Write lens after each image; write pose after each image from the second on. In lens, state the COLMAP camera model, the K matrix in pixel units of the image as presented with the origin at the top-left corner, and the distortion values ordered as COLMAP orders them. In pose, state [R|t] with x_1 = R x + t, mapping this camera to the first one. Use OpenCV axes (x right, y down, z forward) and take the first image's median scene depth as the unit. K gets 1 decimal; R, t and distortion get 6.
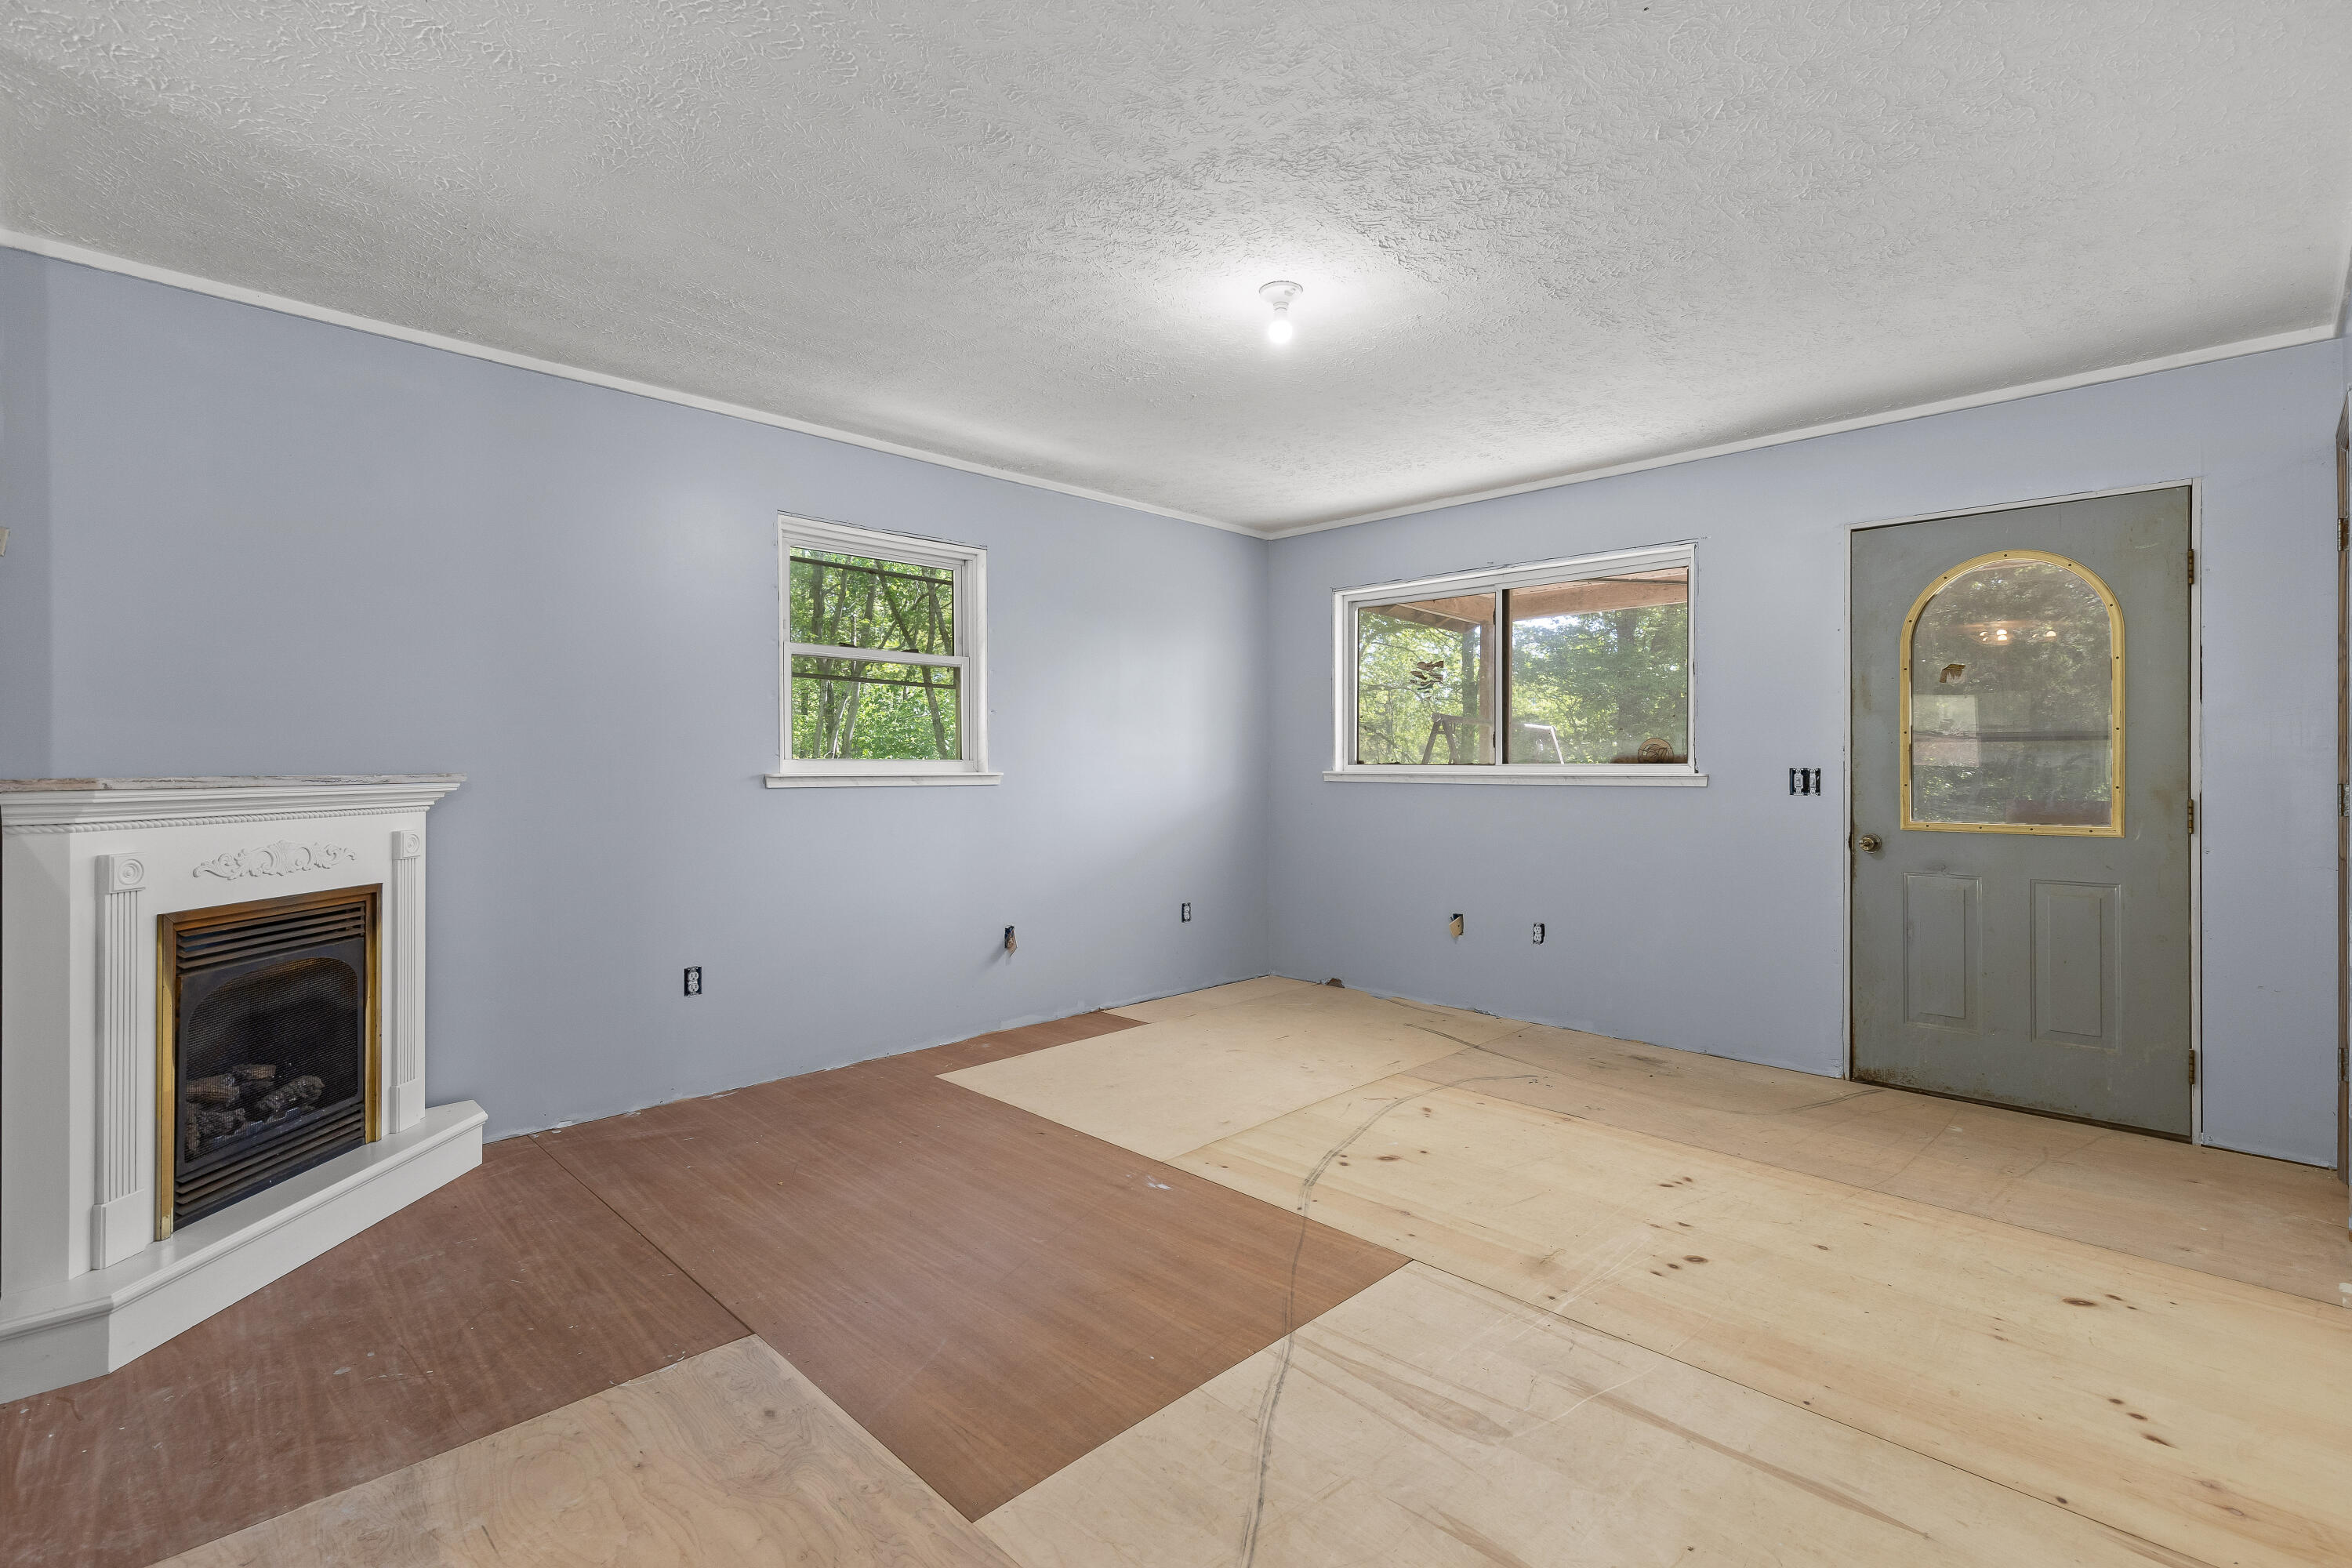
lens RADIAL K [[1075.1, 0, 1185.0], [0, 1075.1, 776.7], [0, 0, 1]] dist [0.003981, -0.000264]
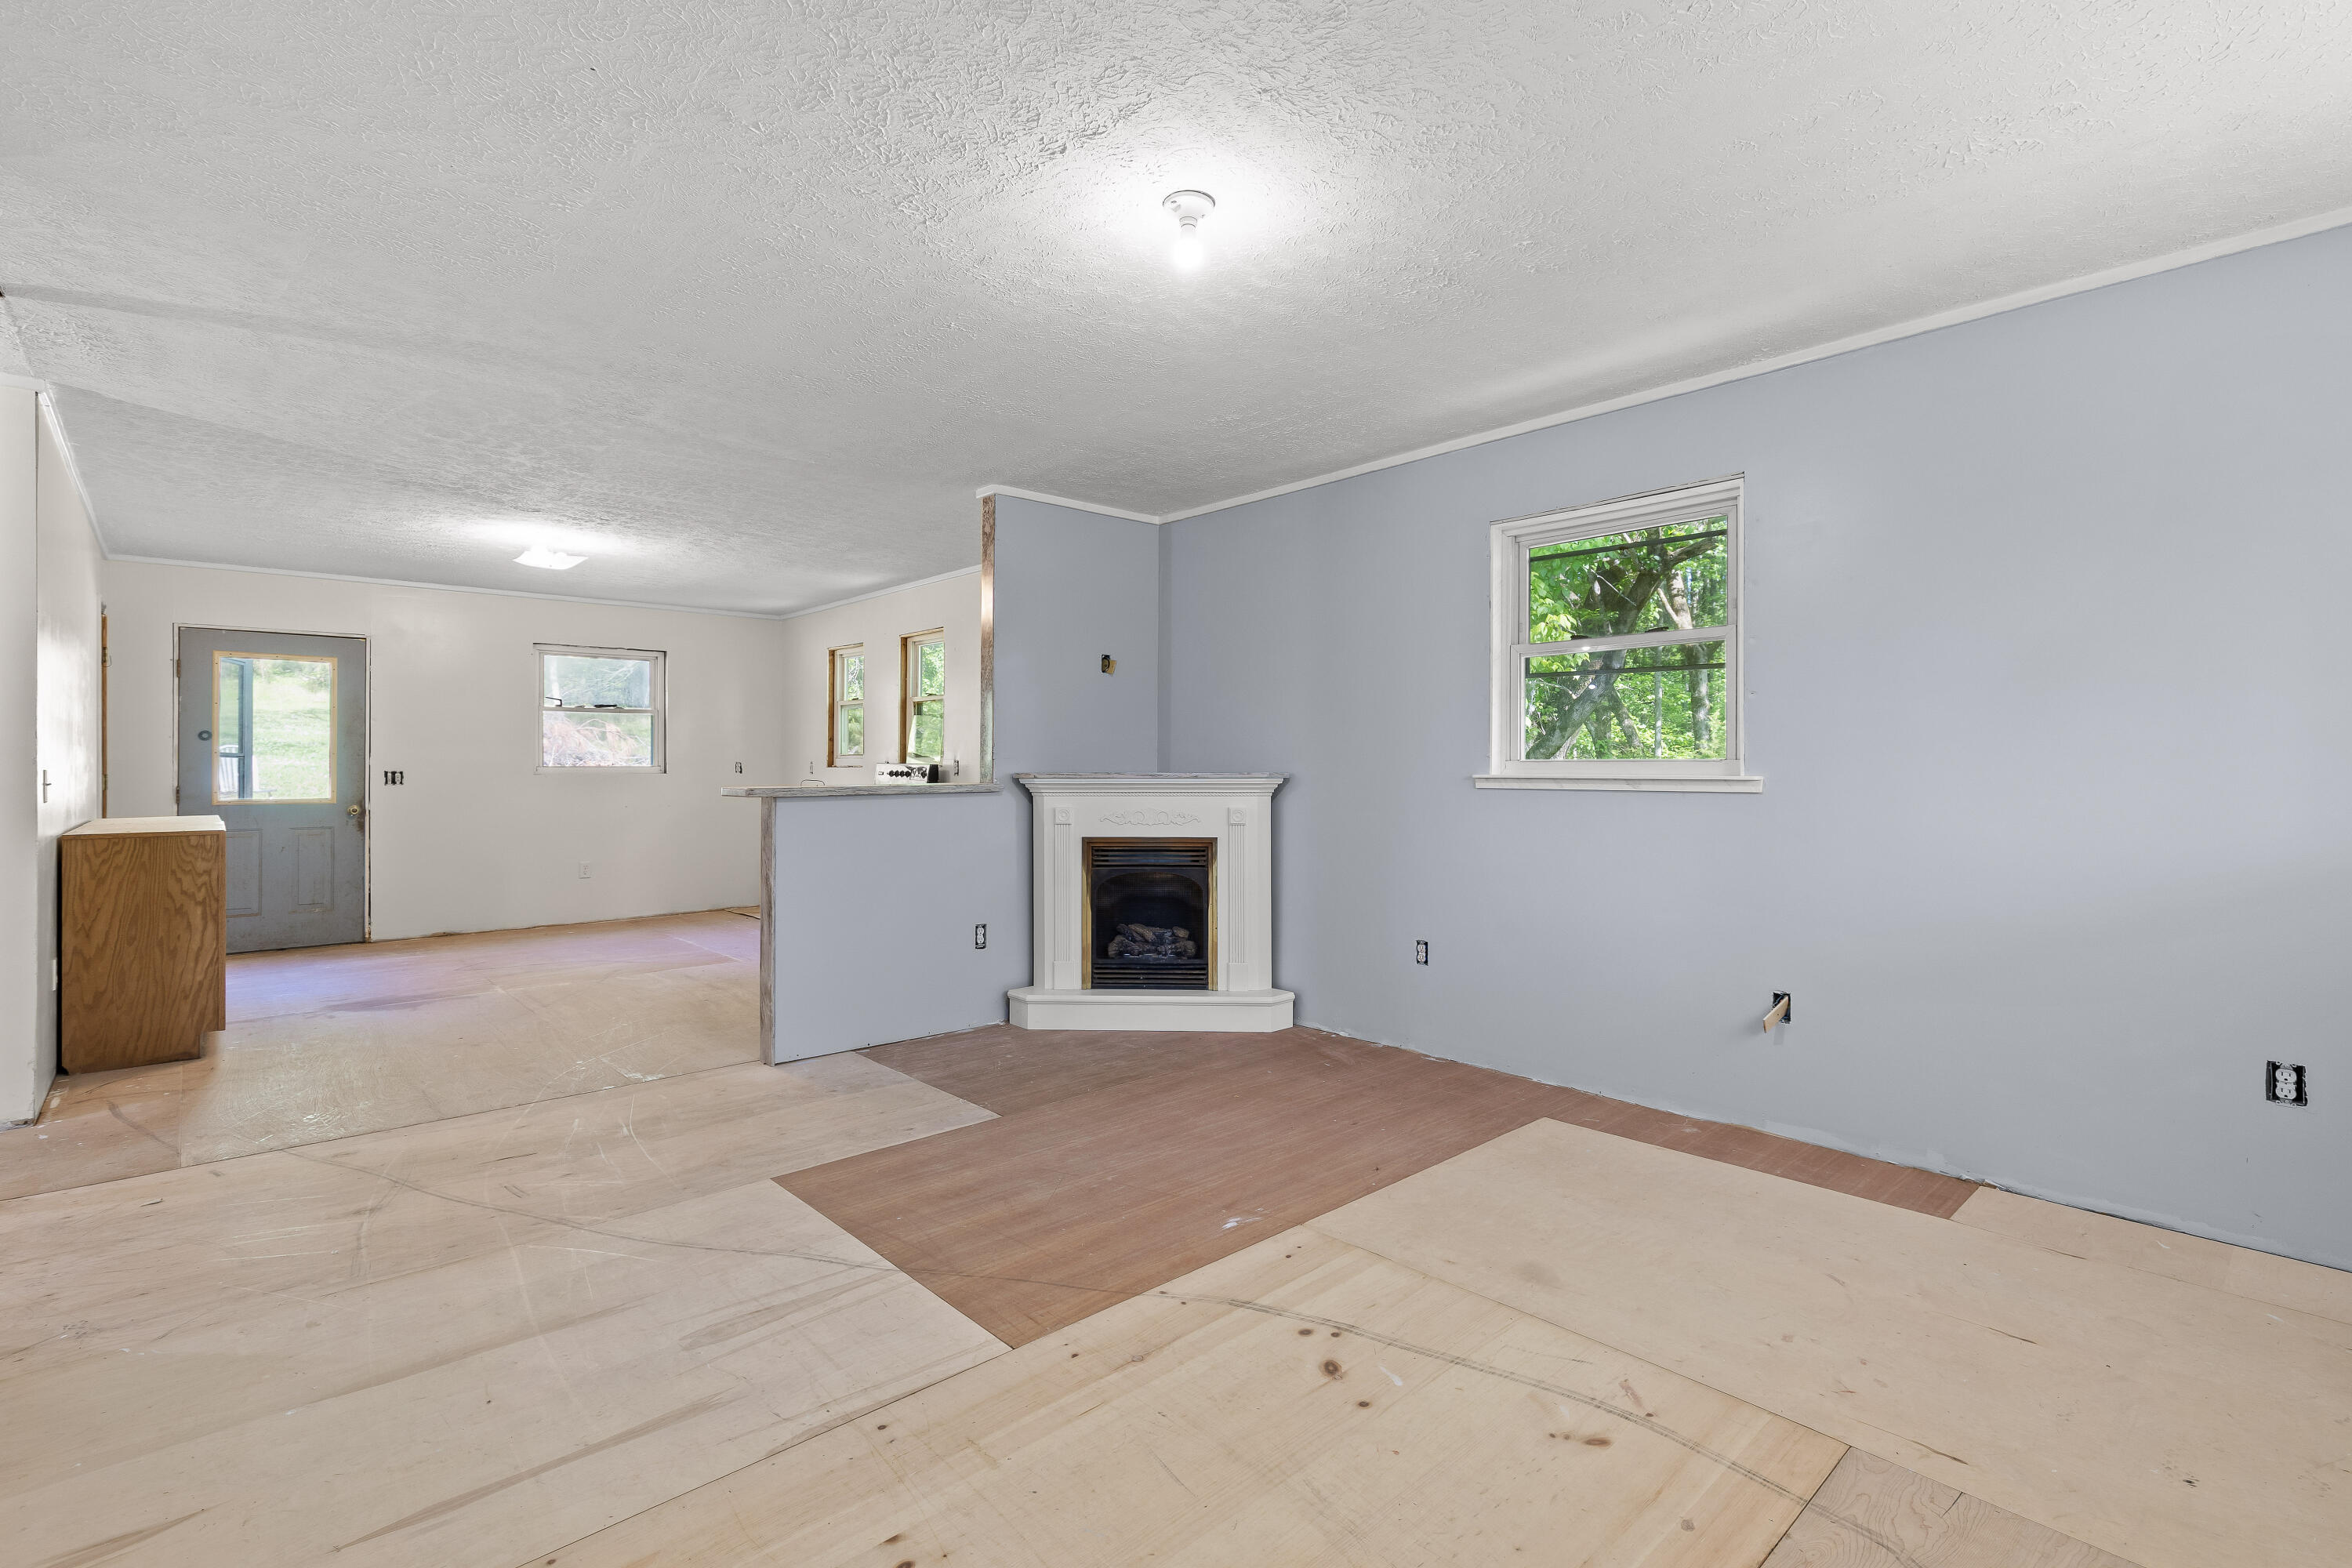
lens RADIAL K [[1075.1, 0, 1175.0], [0, 1075.1, 772.2], [0, 0, 1]] dist [0.003981, -0.000264]
pose [[-0.049527, 0.003760, -0.998766, 0.926955], [-0.009984, 0.999941, 0.004260, -0.009093], [0.998723, 0.010183, -0.049486, 1.026693]]
